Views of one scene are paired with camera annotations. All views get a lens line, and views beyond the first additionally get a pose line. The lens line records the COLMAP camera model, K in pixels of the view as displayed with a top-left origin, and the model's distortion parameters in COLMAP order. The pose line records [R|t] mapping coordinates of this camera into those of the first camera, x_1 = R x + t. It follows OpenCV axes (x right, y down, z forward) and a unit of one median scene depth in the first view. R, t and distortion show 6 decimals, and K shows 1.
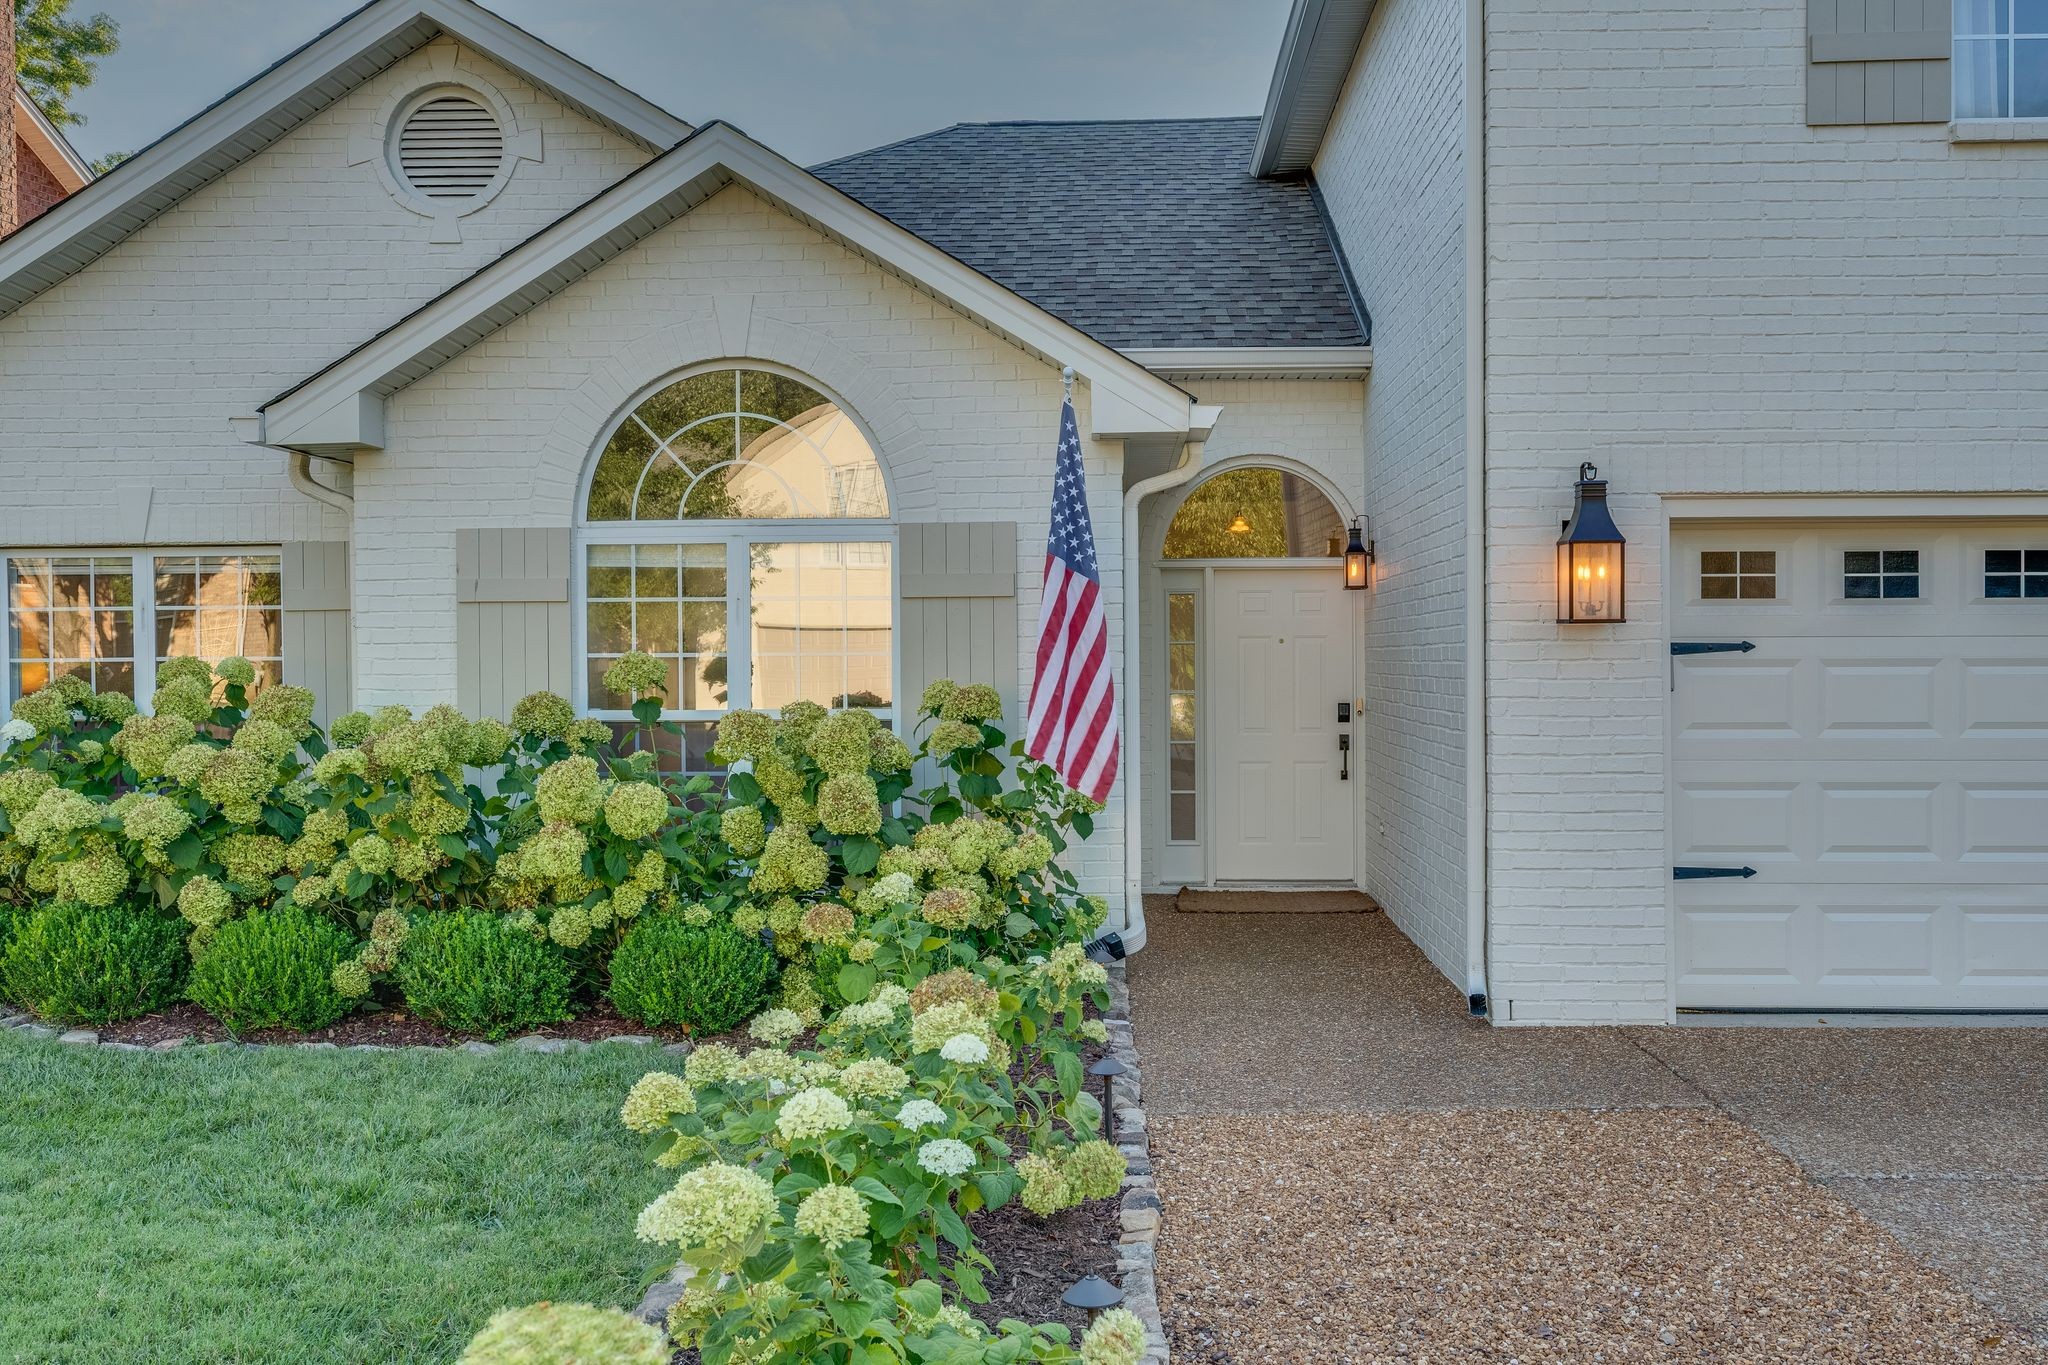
lens RADIAL K [[1684.6, 0, 1024.0], [0, 1684.6, 682.5], [0, 0, 1]] dist [-0.016096, 0.003759]
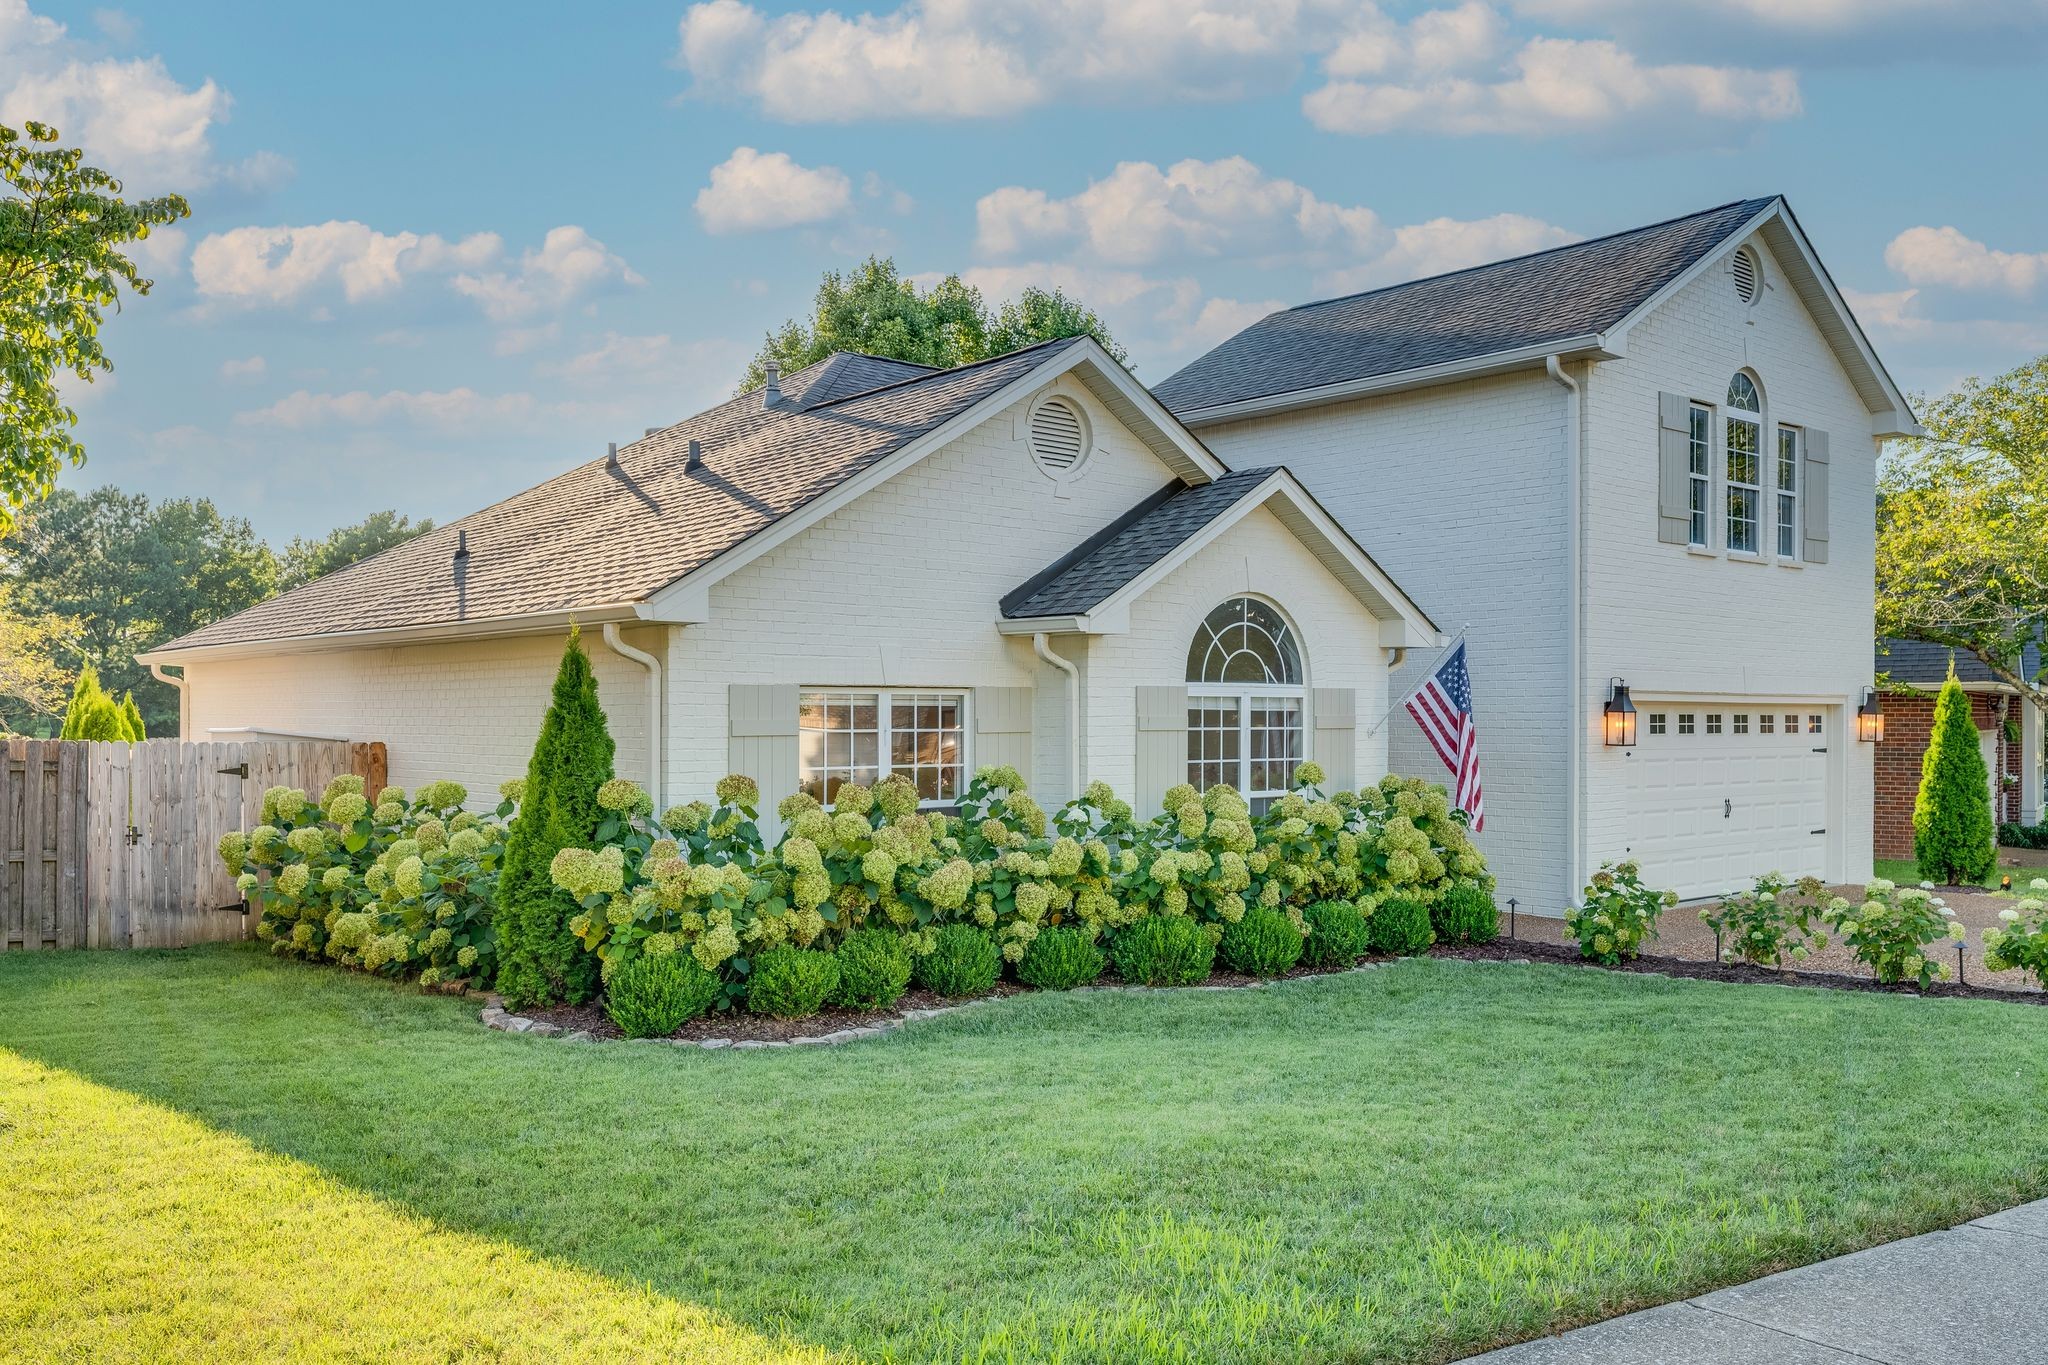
lens RADIAL K [[1680.4, 0, 1077.5], [0, 1680.4, 720.9], [0, 0, 1]] dist [0.009858, 0.003169]
pose [[0.711587, 0.006487, 0.702568, -1.783392], [0.007730, 0.999825, -0.017061, -0.034364], [-0.702555, 0.017571, 0.711412, -0.138569]]
